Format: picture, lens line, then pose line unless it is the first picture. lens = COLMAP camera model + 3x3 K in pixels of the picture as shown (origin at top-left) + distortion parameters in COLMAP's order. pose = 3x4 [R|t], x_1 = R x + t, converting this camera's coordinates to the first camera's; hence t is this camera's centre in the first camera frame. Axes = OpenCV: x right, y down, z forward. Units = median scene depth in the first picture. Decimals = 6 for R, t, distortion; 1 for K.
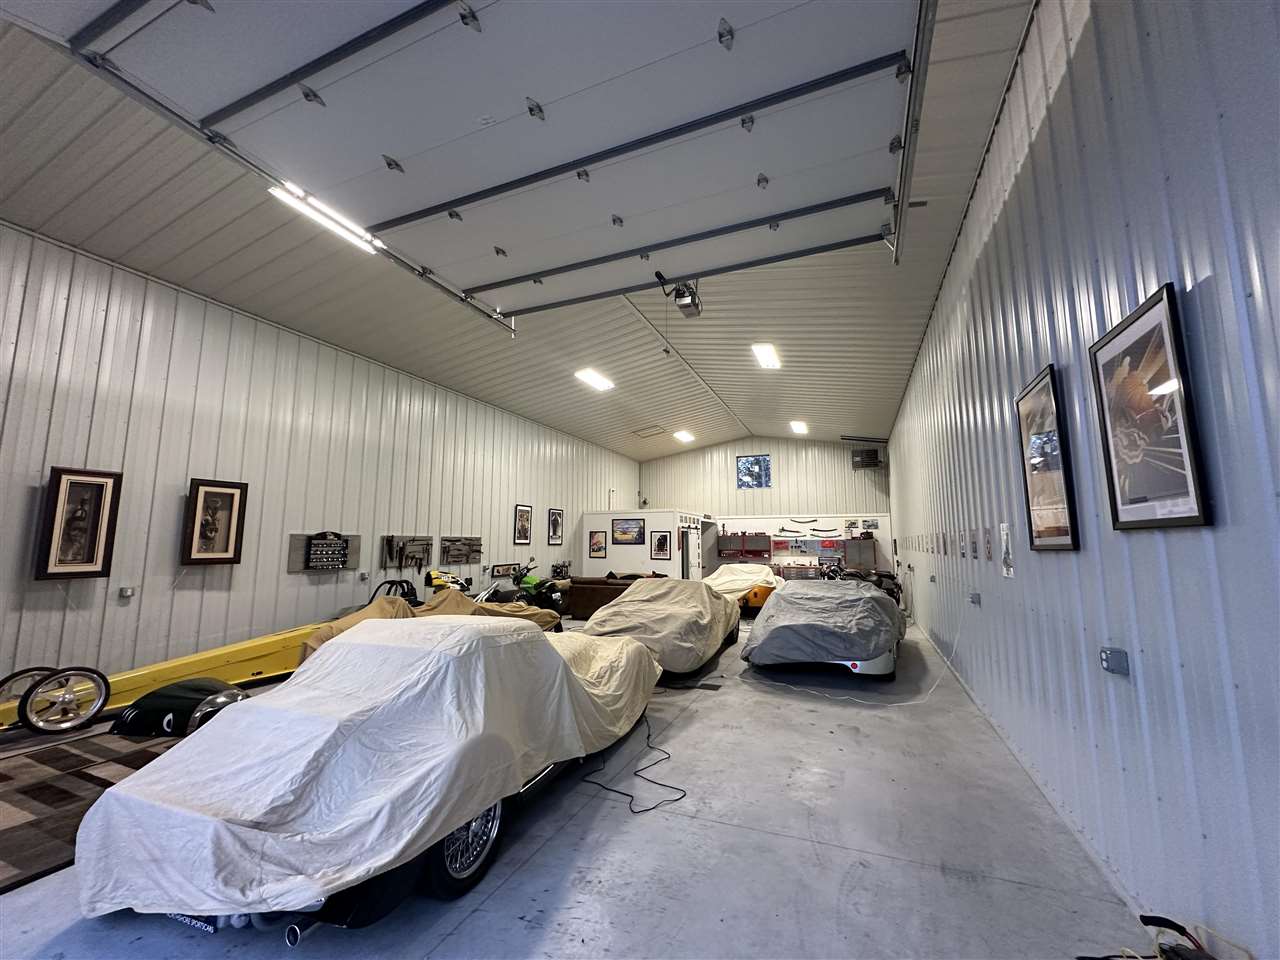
lens RADIAL K [[507.1, 0, 641.0], [0, 507.1, 475.5], [0, 0, 1]] dist [-0.004271, 0.000798]
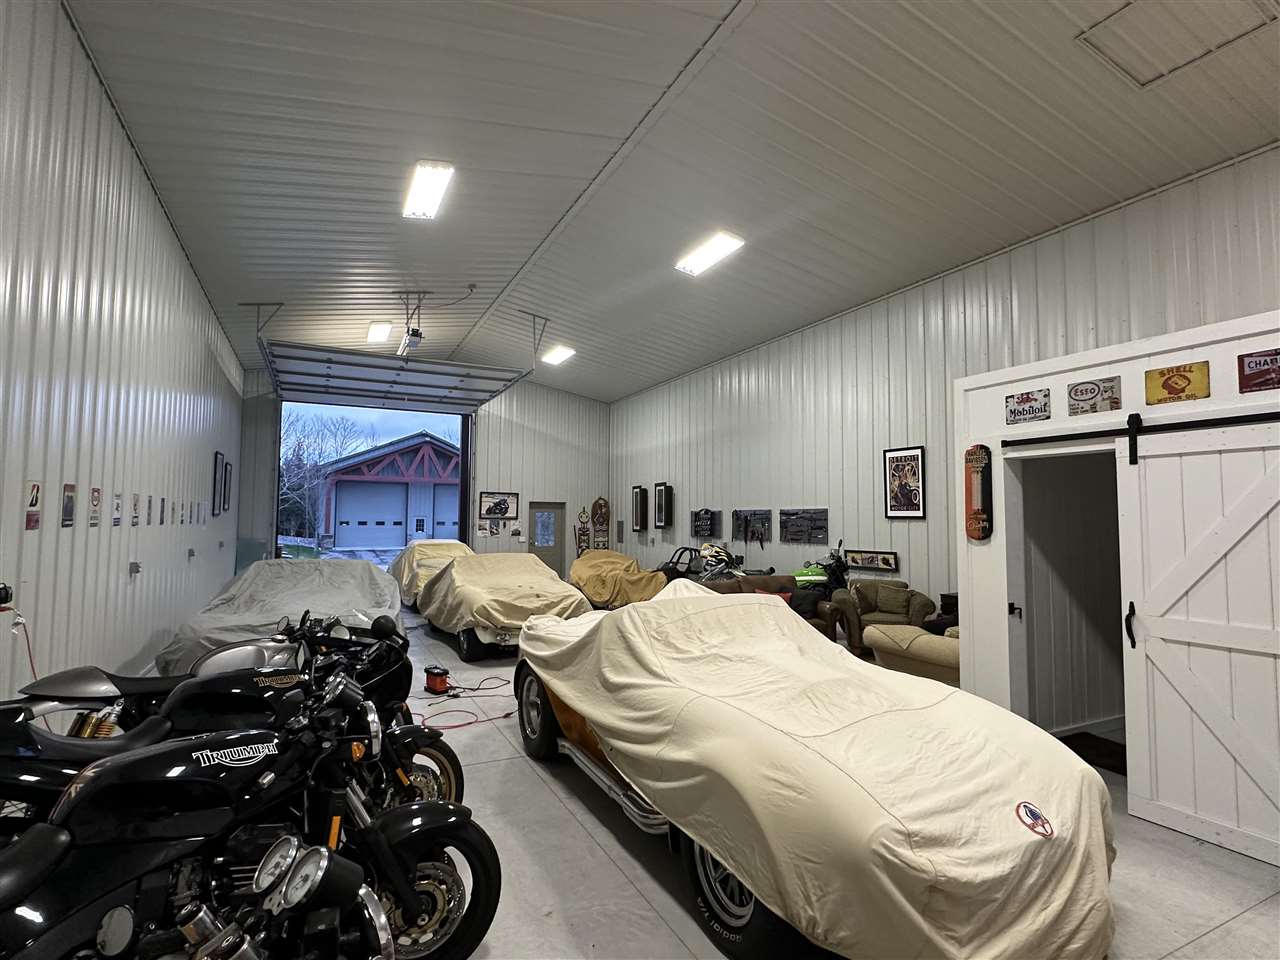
lens RADIAL K [[649.0, 0, 638.4], [0, 649.0, 480.8], [0, 0, 1]] dist [-0.002588, -0.000223]
pose [[-0.657269, -0.050170, -0.751985, 0.425931], [0.092682, 0.984828, -0.146713, 0.150149], [0.747936, -0.166125, -0.642646, 1.086787]]
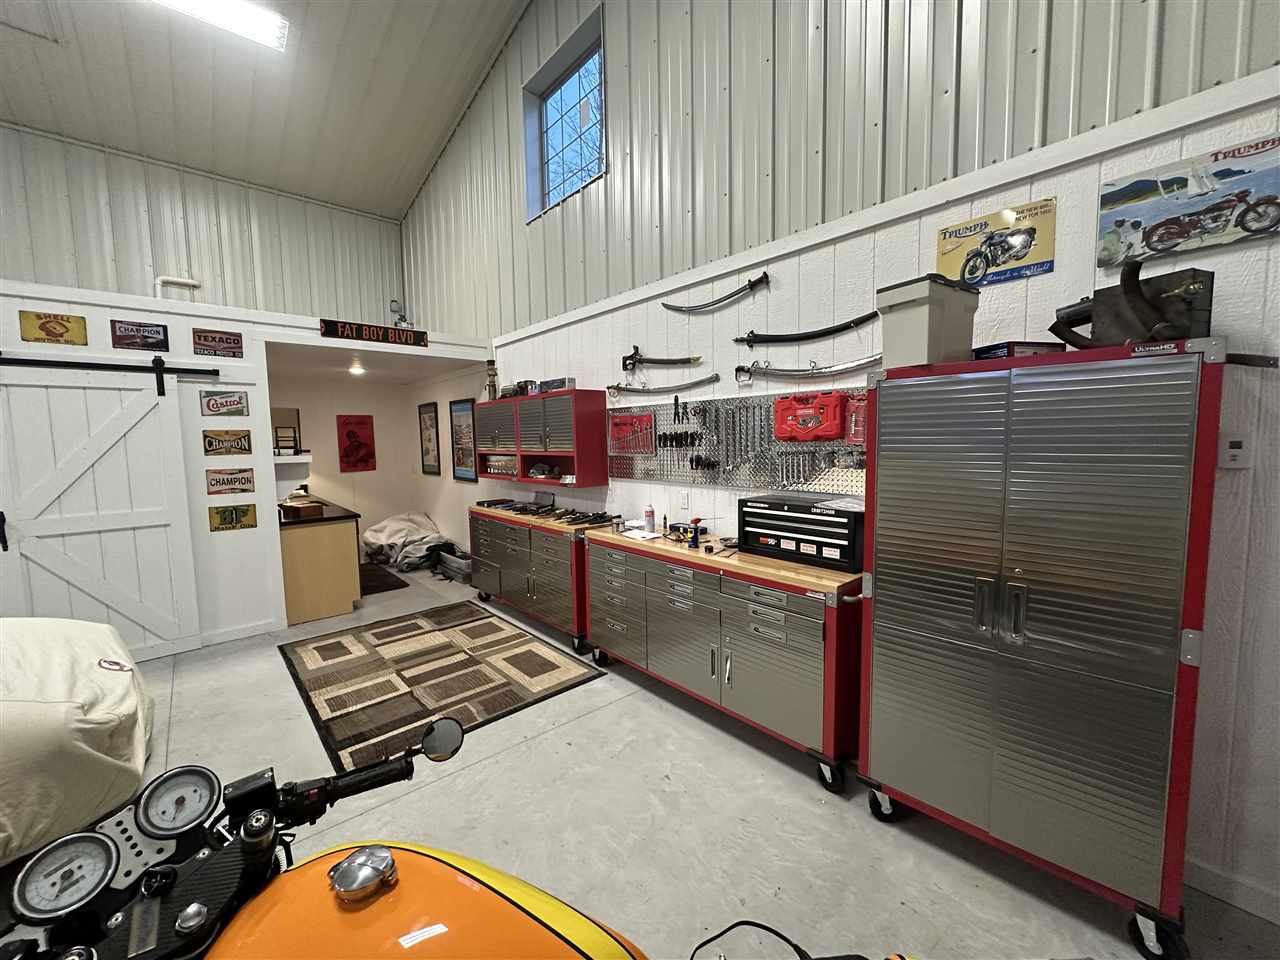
lens RADIAL K [[507.1, 0, 640.5], [0, 507.1, 478.6], [0, 0, 1]] dist [-0.004271, 0.000798]
pose [[0.896556, 0.019715, -0.442491, 0.460874], [0.076421, 0.977142, 0.198376, 0.139307], [0.436288, -0.211671, 0.874556, 0.984789]]
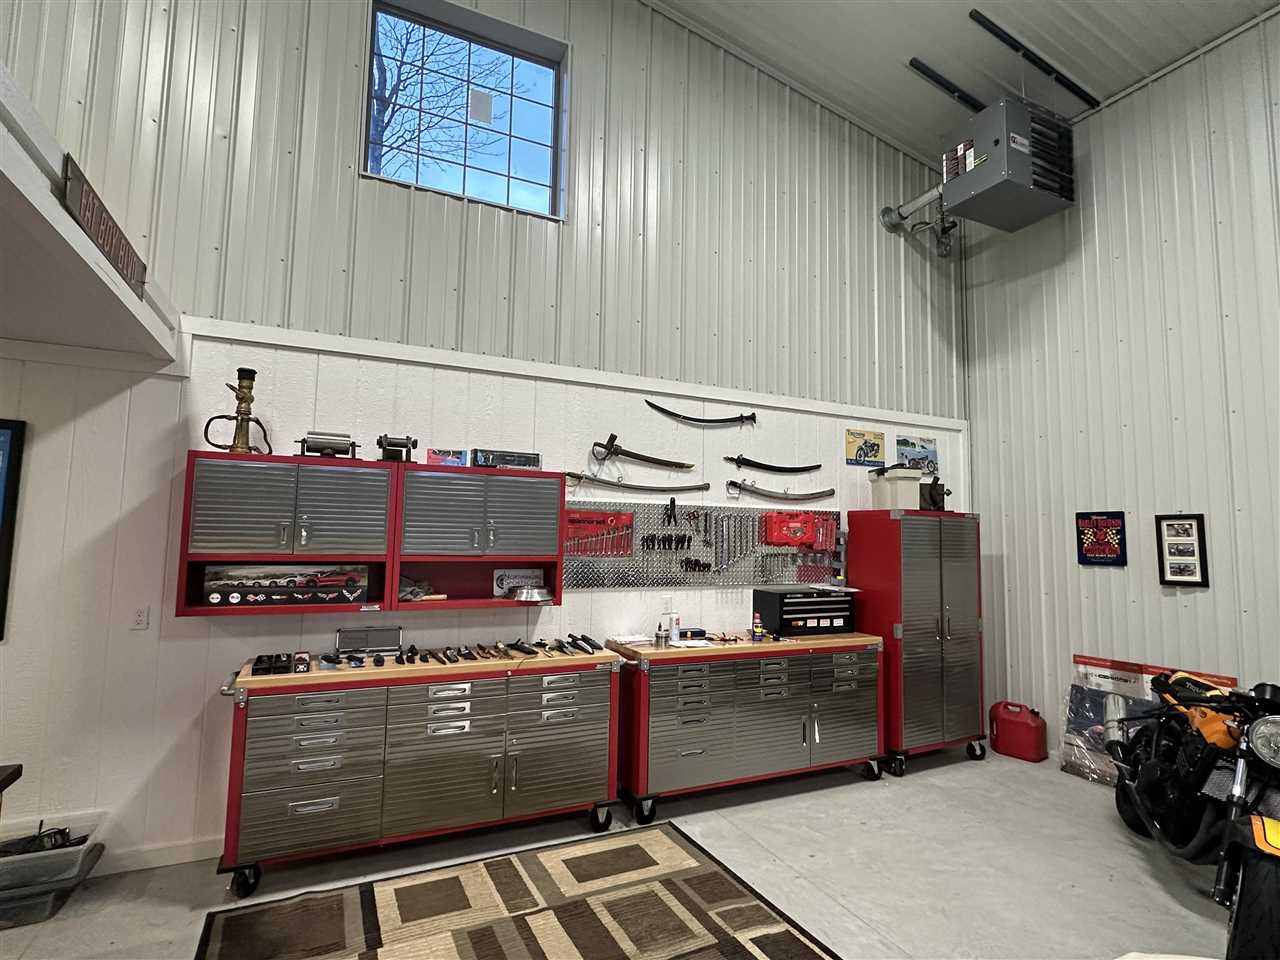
lens RADIAL K [[649.0, 0, 639.5], [0, 649.0, 481.8], [0, 0, 1]] dist [-0.002588, -0.000223]
pose [[0.674845, 0.071813, 0.734457, 0.136058], [-0.116990, 0.993079, 0.010394, 0.140973], [-0.728627, -0.092939, 0.678576, 1.015125]]
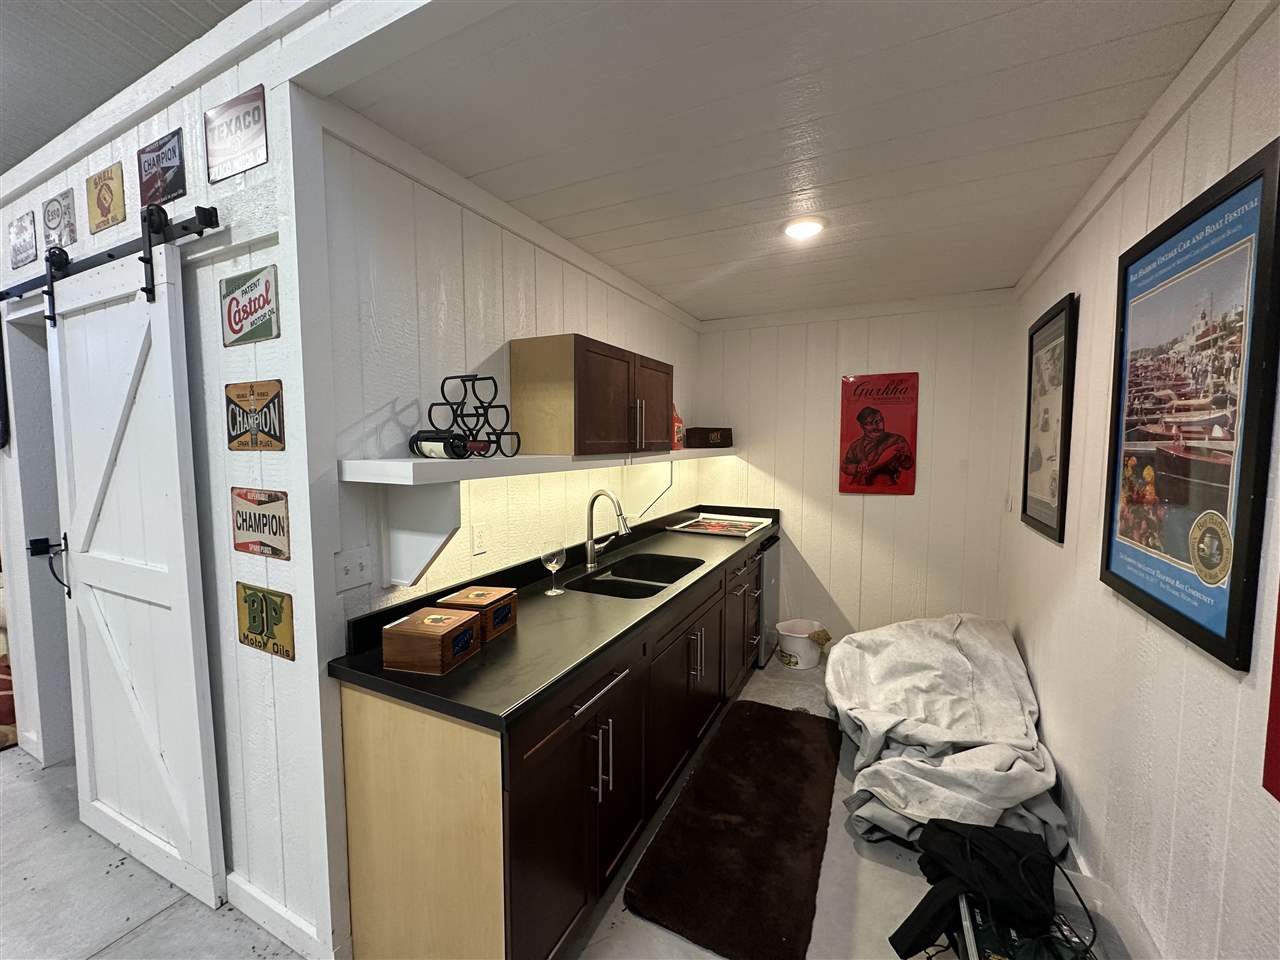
lens RADIAL K [[507.1, 0, 645.4], [0, 507.1, 474.9], [0, 0, 1]] dist [-0.004271, 0.000798]
pose [[-0.070552, 0.069138, -0.995109, 0.225964], [0.131863, 0.989487, 0.059398, 0.174185], [0.988754, -0.127028, -0.078927, 1.221247]]
